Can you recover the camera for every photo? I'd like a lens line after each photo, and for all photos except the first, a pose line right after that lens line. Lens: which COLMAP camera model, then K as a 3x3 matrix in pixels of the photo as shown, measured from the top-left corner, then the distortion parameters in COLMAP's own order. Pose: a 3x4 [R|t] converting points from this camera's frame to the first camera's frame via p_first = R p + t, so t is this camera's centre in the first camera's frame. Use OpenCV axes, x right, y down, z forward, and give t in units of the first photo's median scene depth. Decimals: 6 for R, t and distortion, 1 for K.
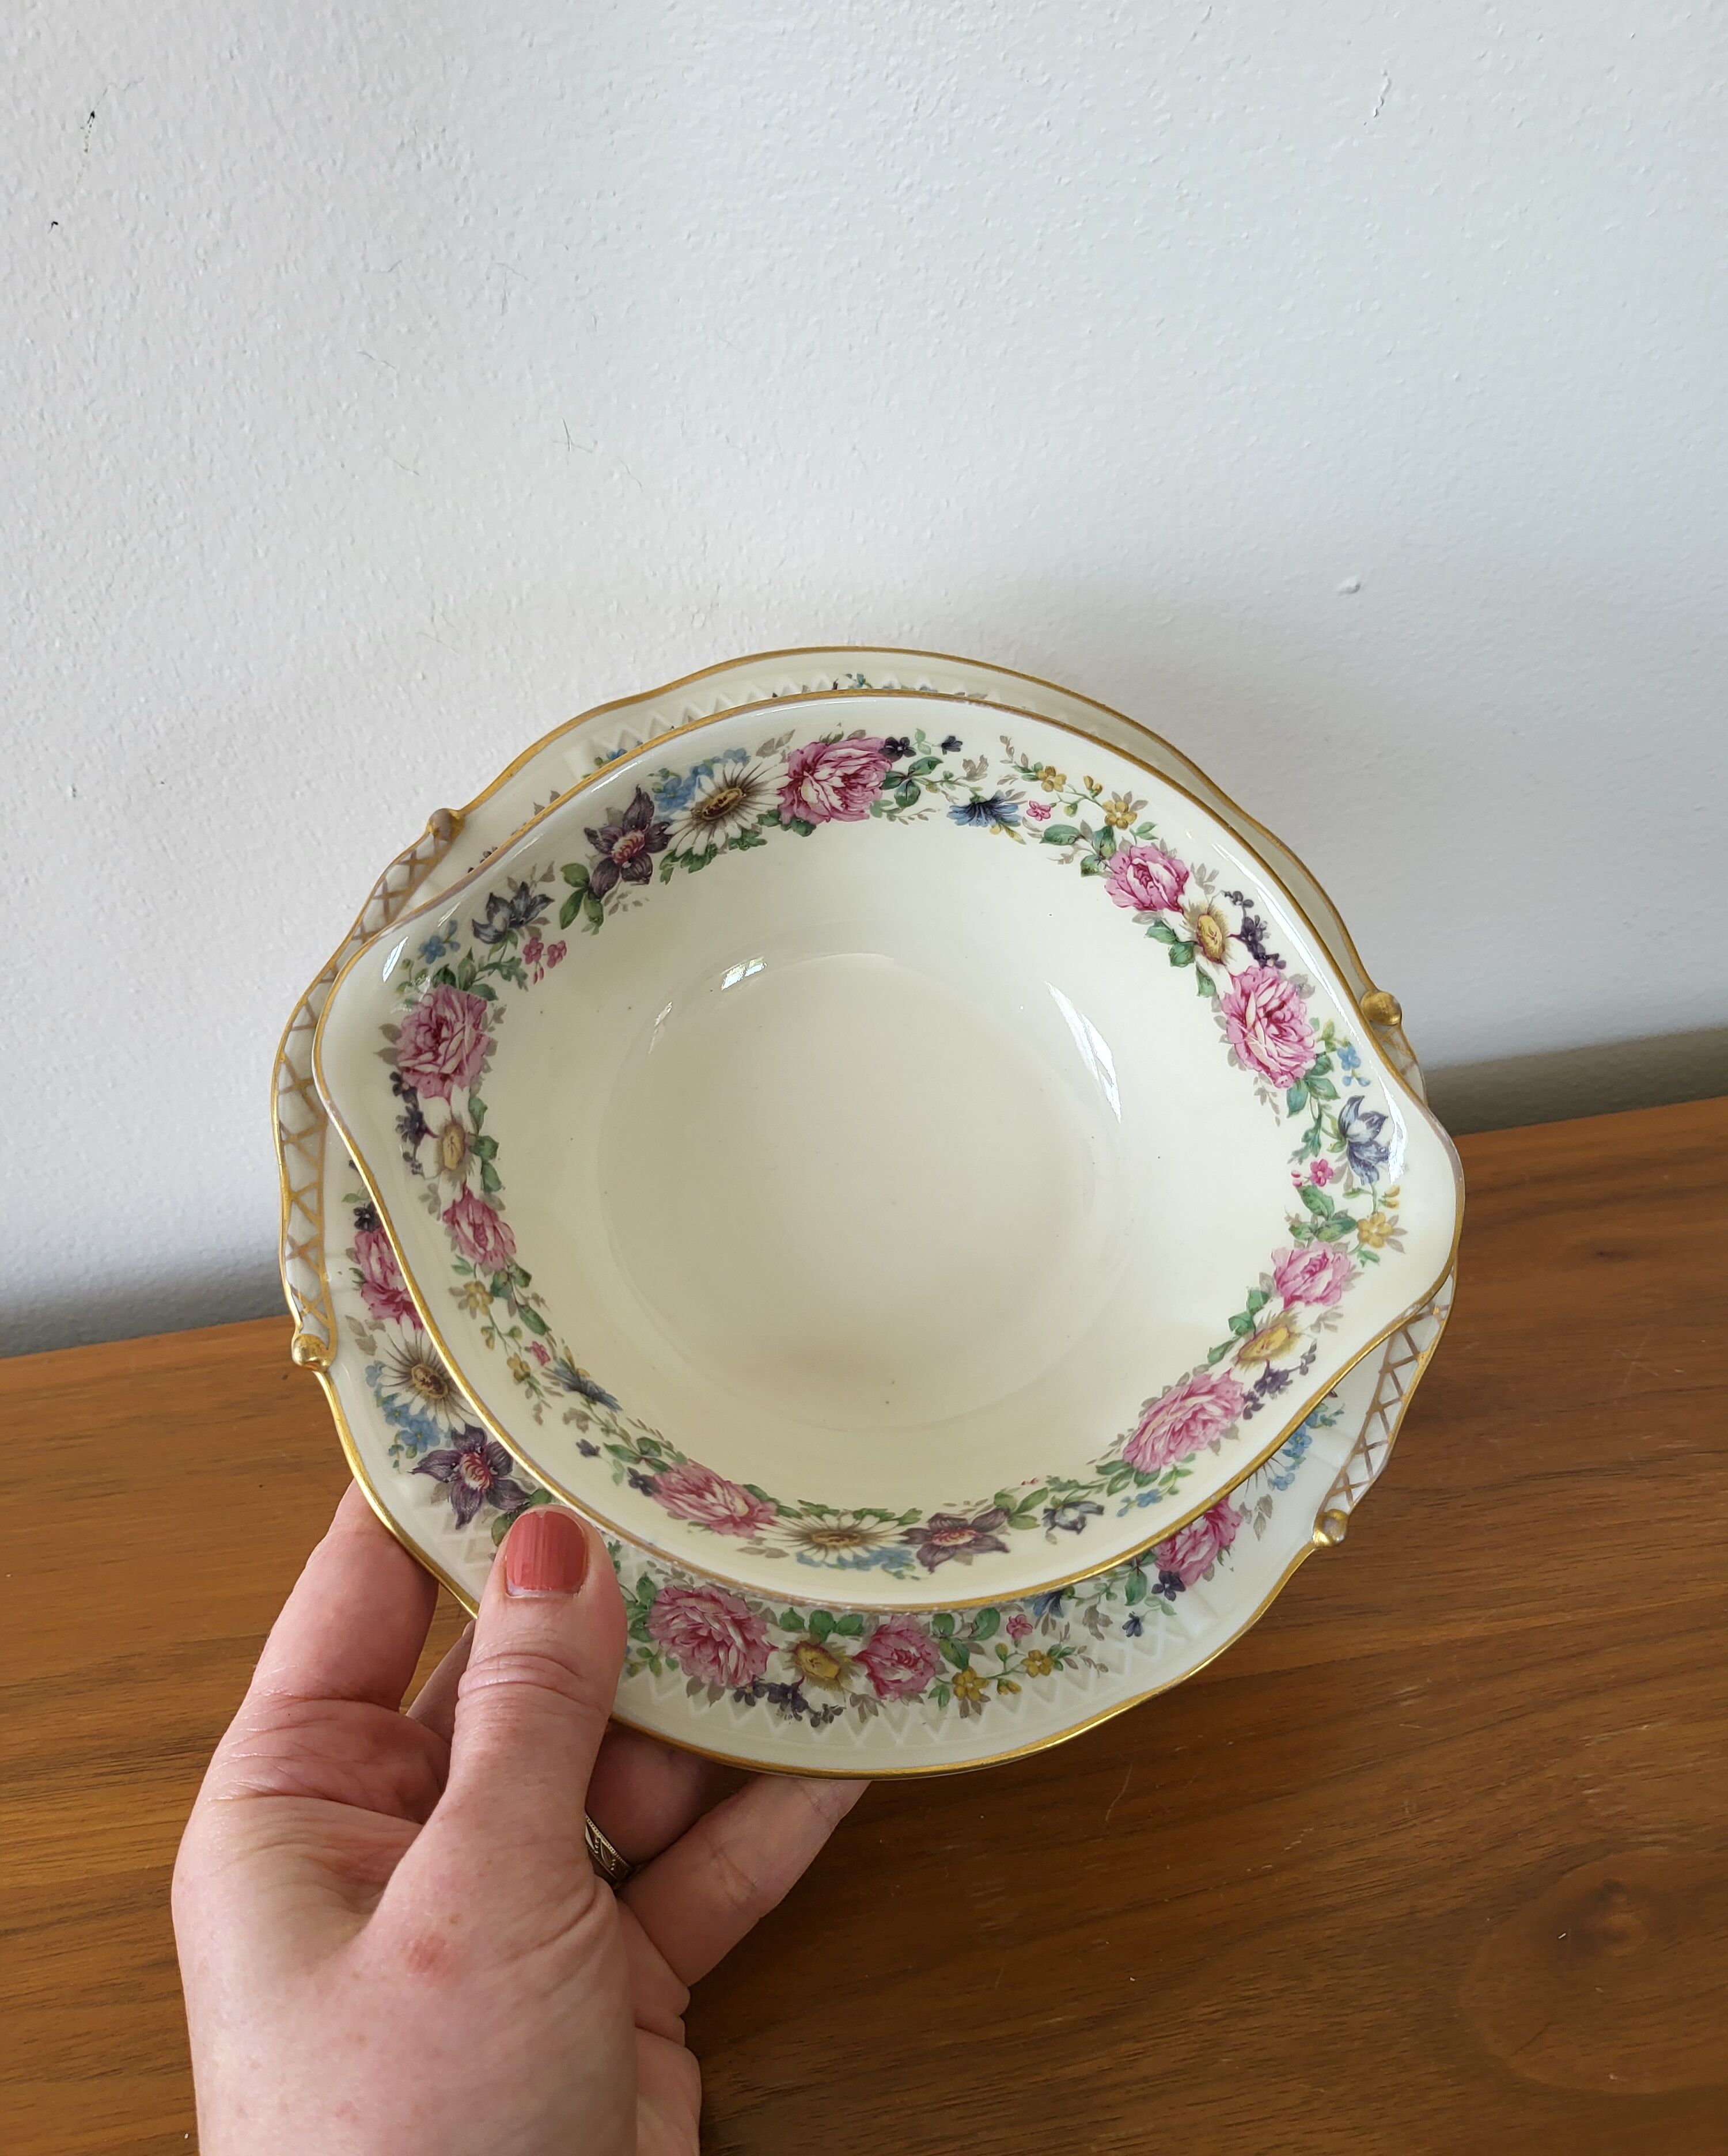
lens RADIAL K [[1641.1, 0, 864.0], [0, 1641.1, 1078.0], [0, 0, 1]] dist [0.043517, -0.070579]
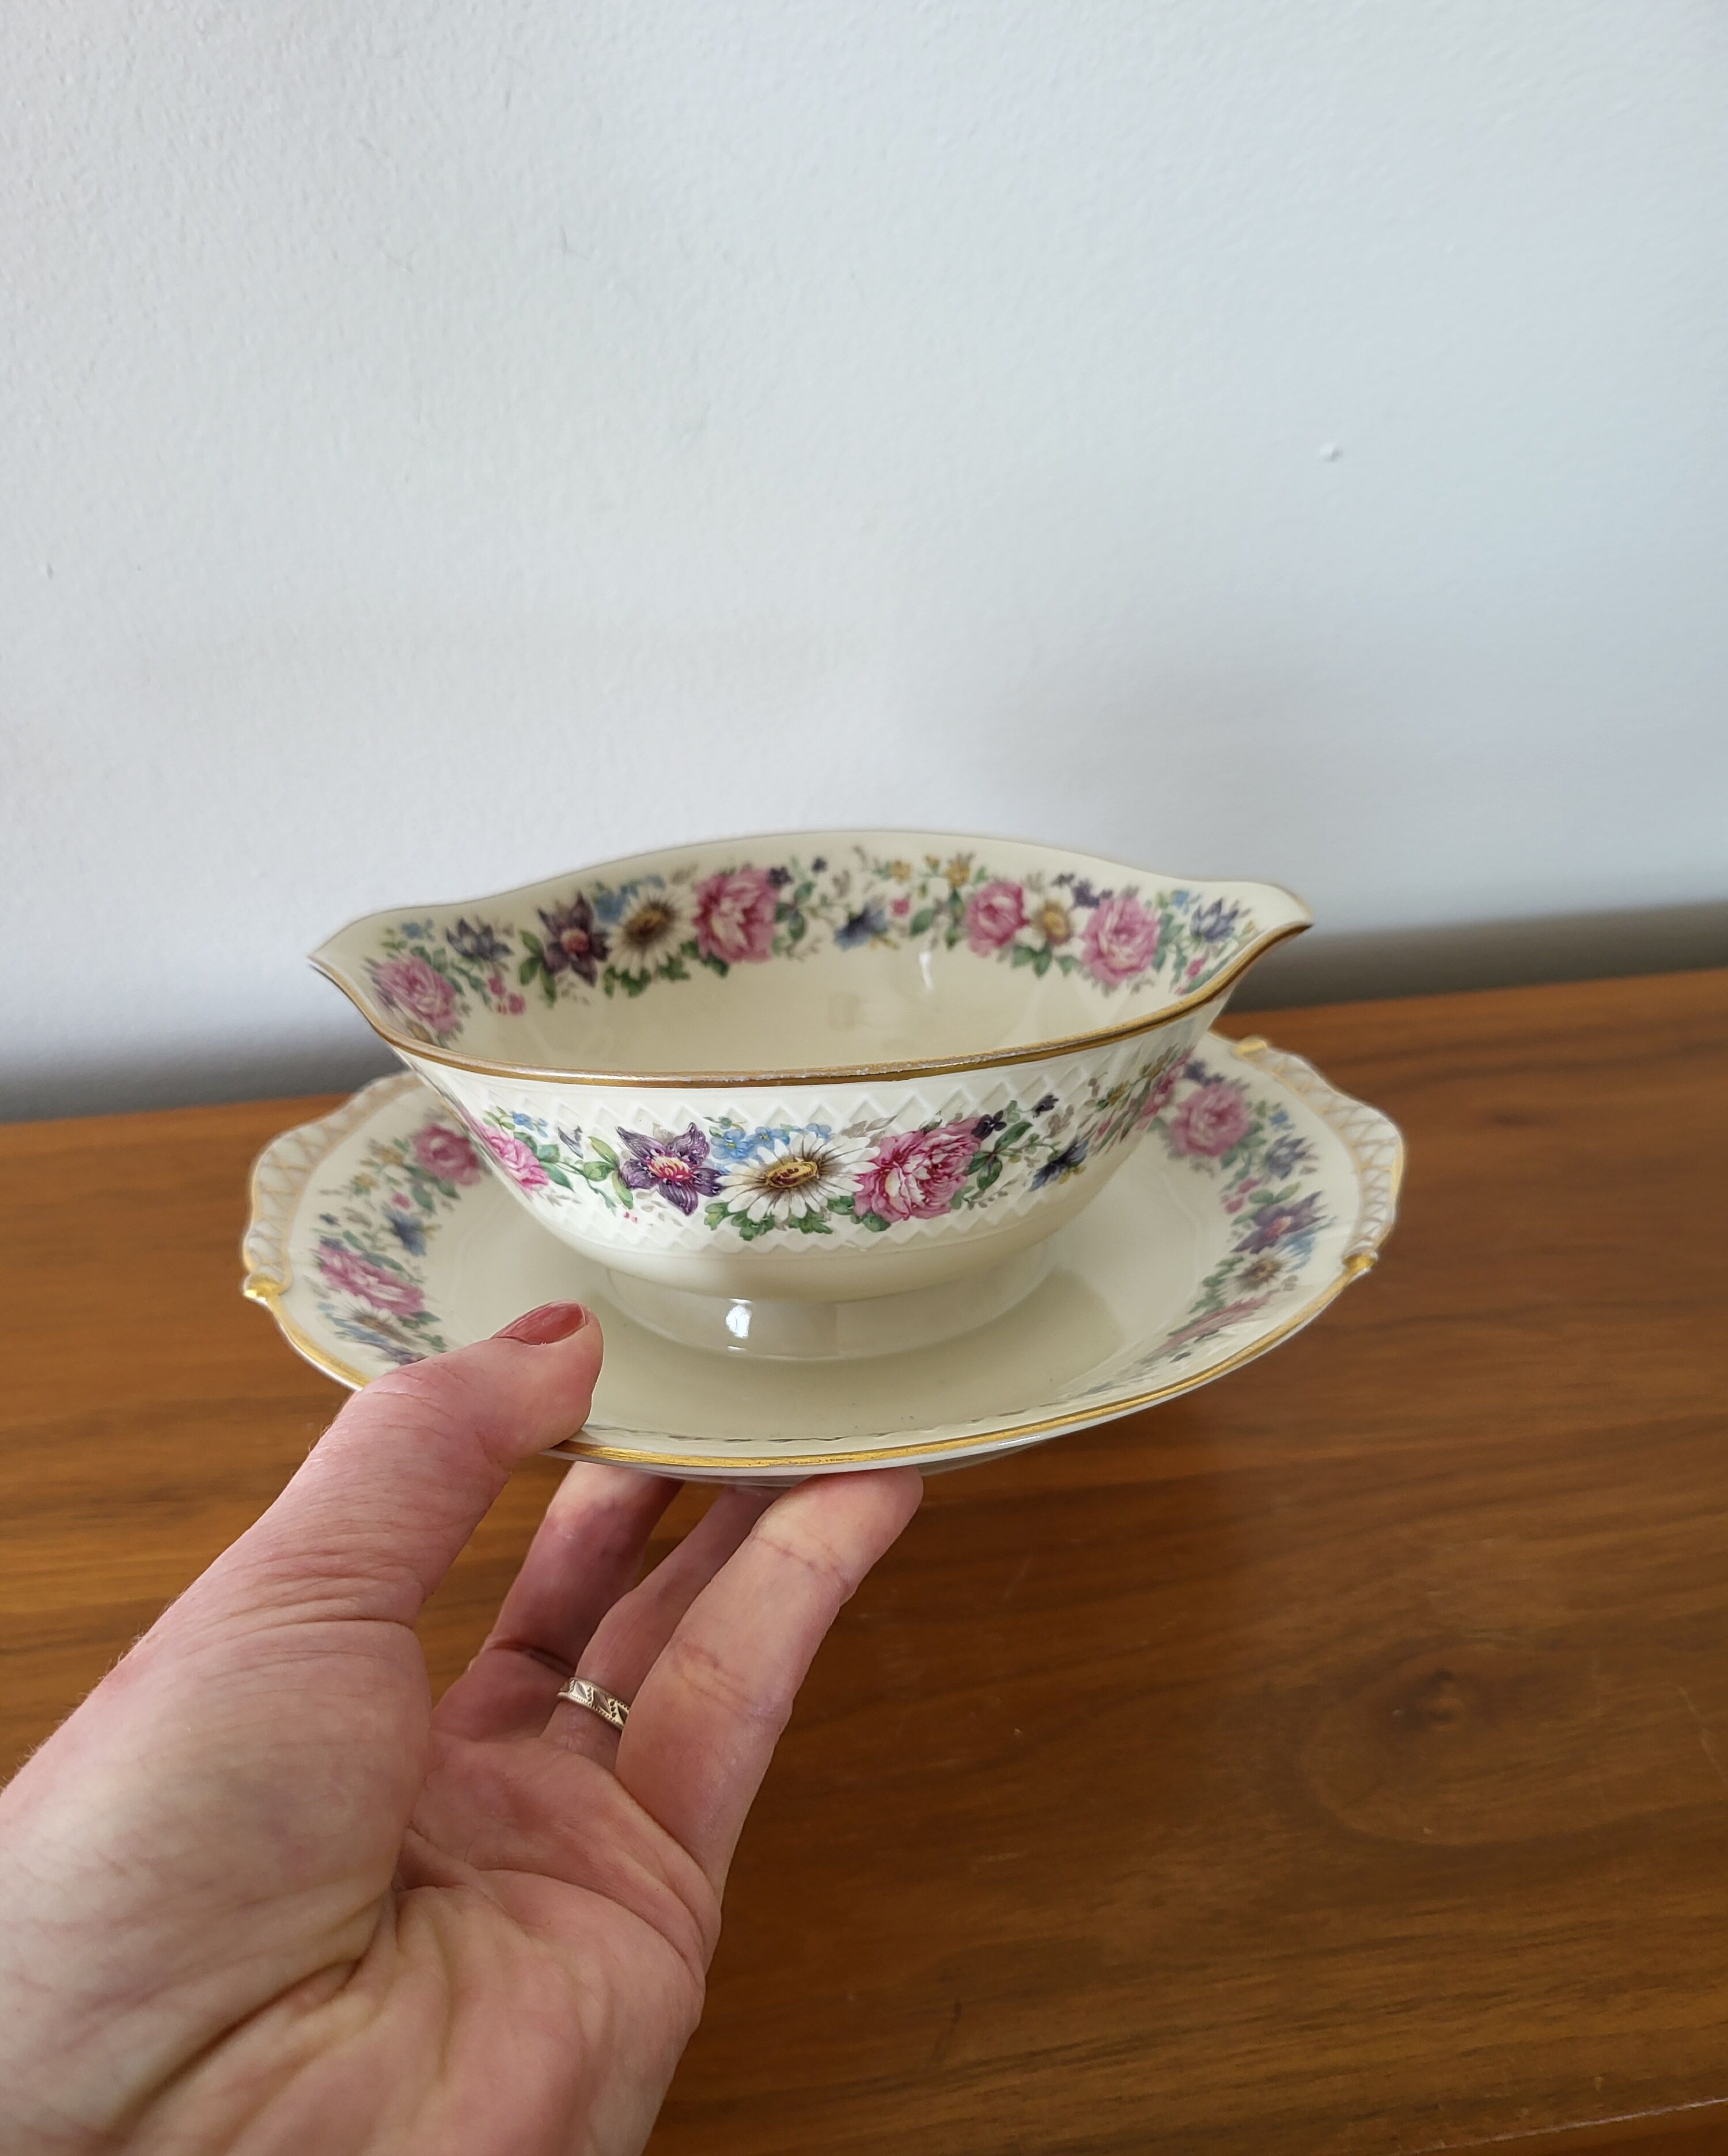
lens RADIAL K [[1658.1, 0, 858.4], [0, 1658.1, 1122.6], [0, 0, 1]] dist [0.025598, -0.067647]
pose [[0.982593, -0.170165, 0.074536, -0.049012], [0.160711, 0.577354, -0.800521, 0.969302], [0.093187, 0.798565, 0.594652, 0.382439]]
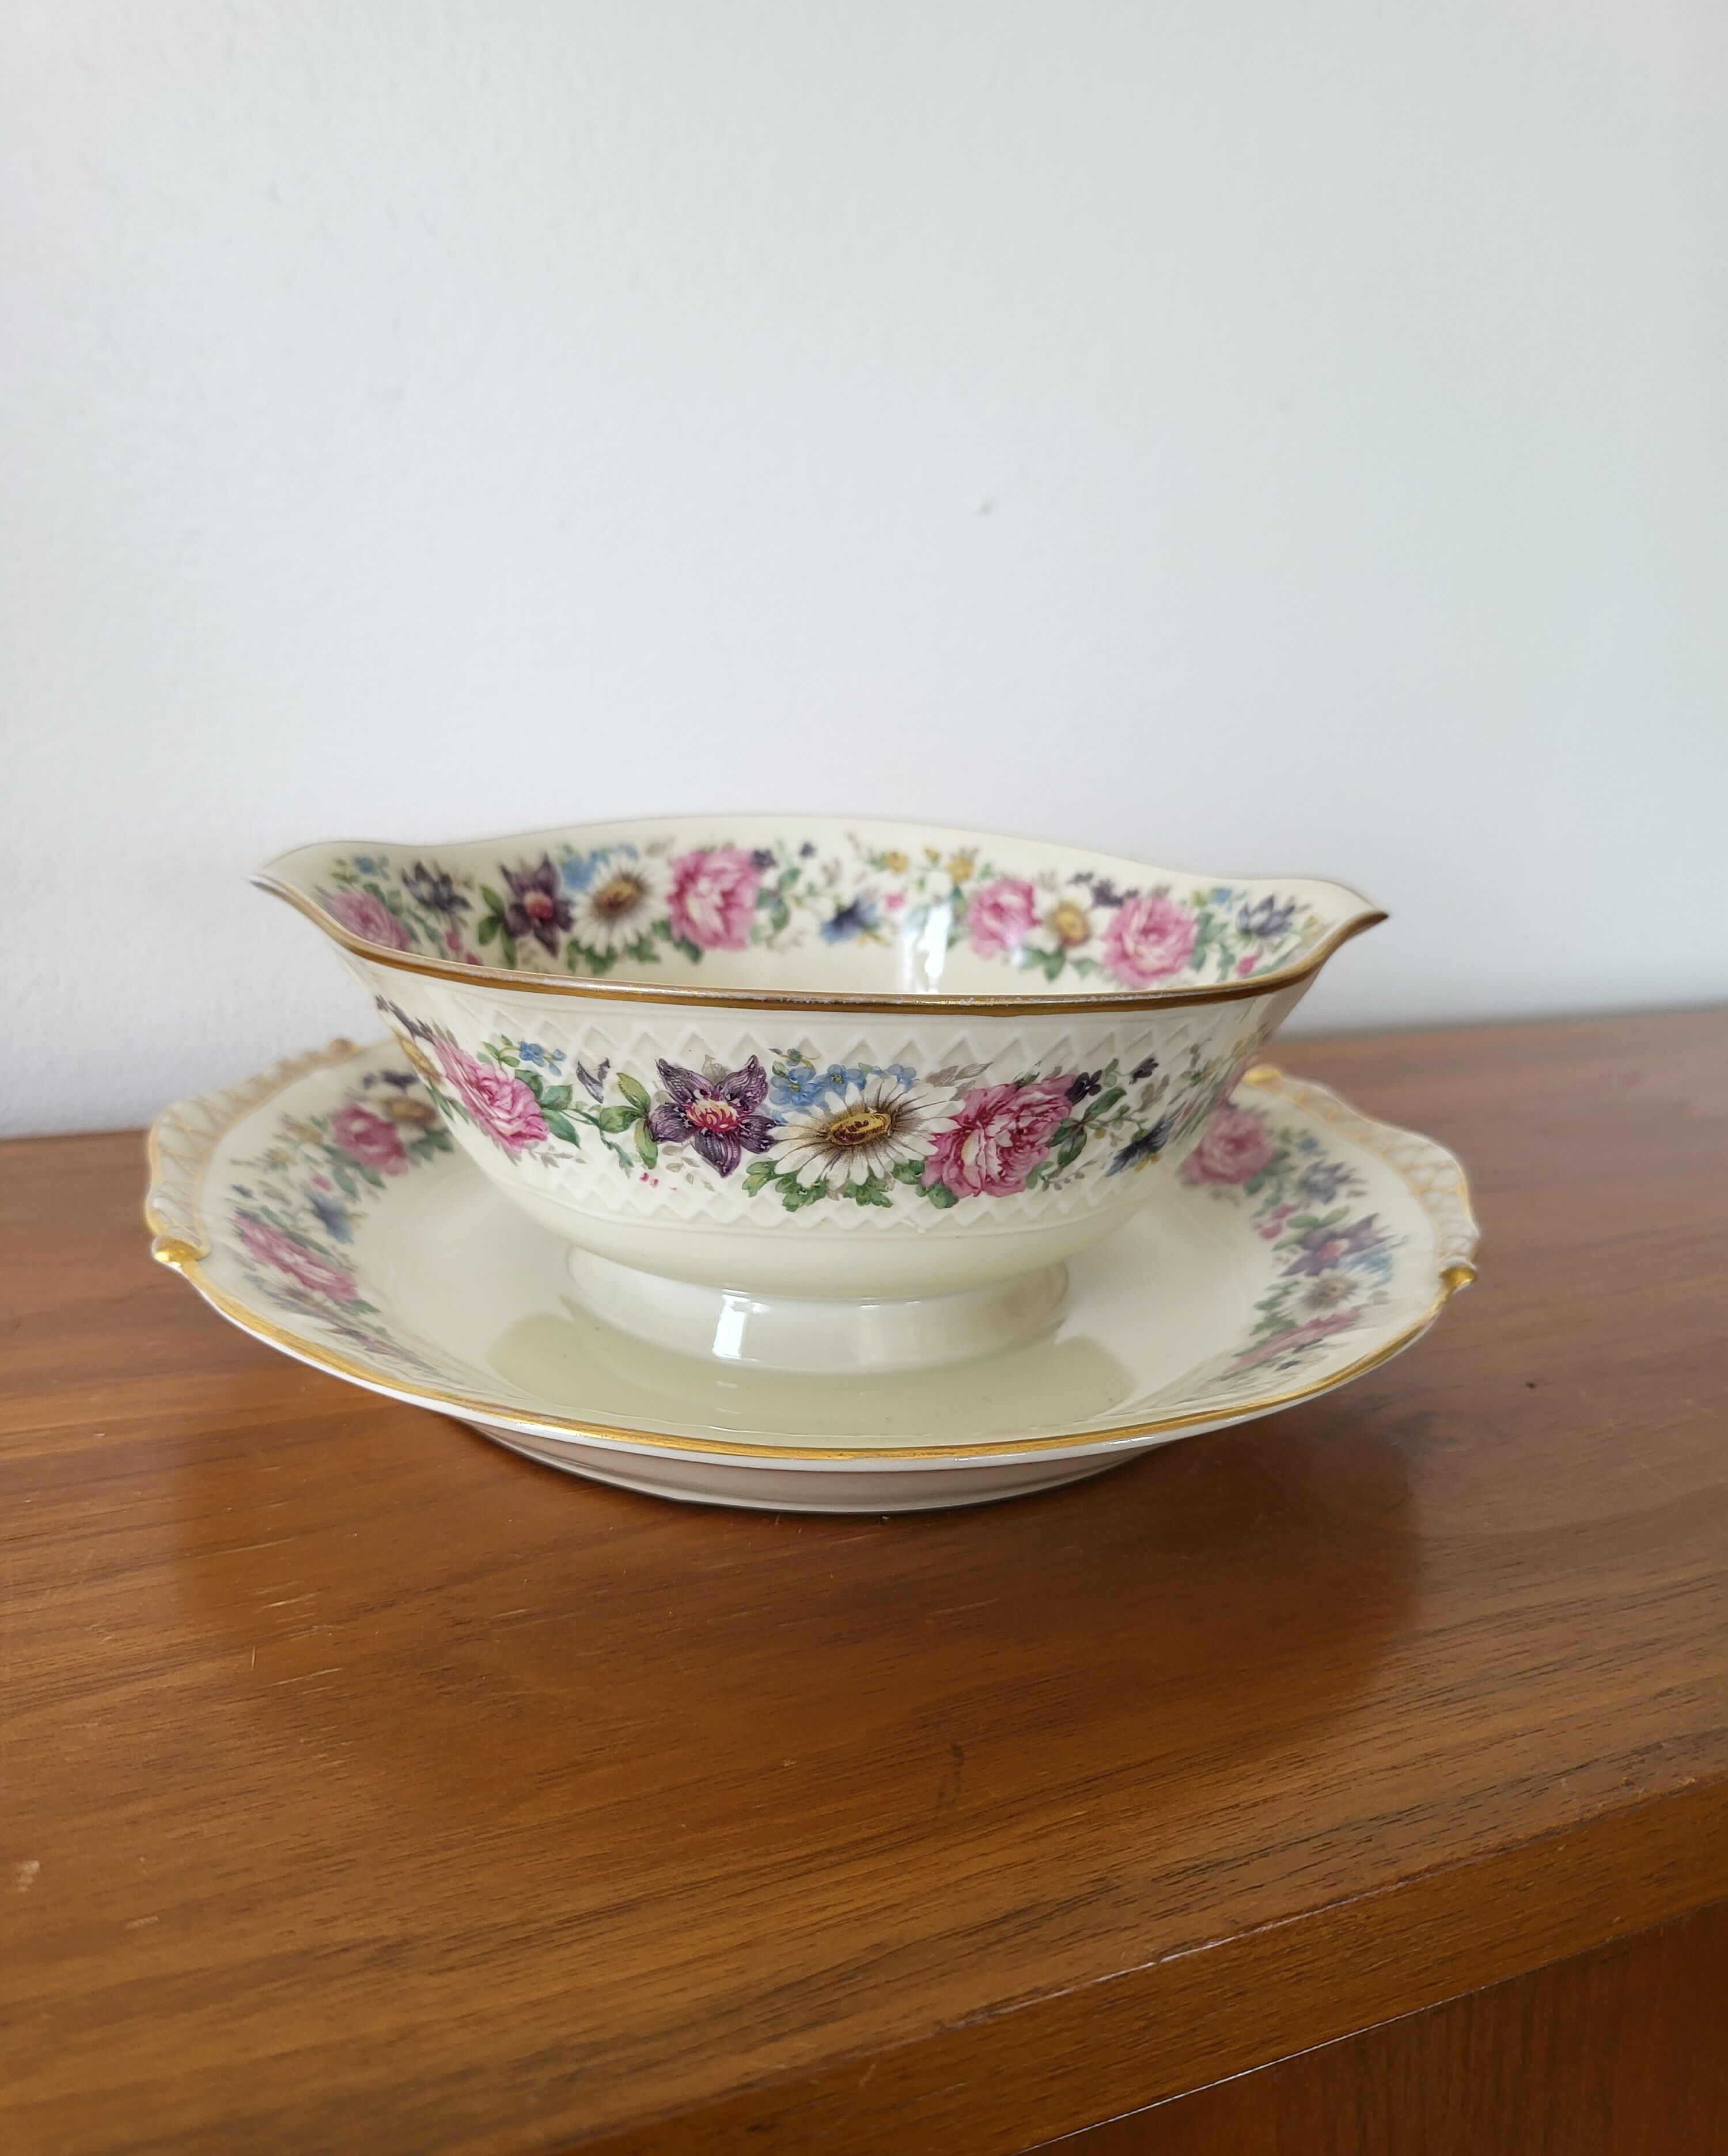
lens RADIAL K [[1668.7, 0, 865.1], [0, 1668.7, 1107.3], [0, 0, 1]] dist [0.013186, -0.001554]
pose [[0.971435, -0.105929, 0.212352, -0.180923], [0.236263, 0.515535, -0.823652, 0.889493], [-0.022227, 0.850295, 0.525836, 0.522229]]
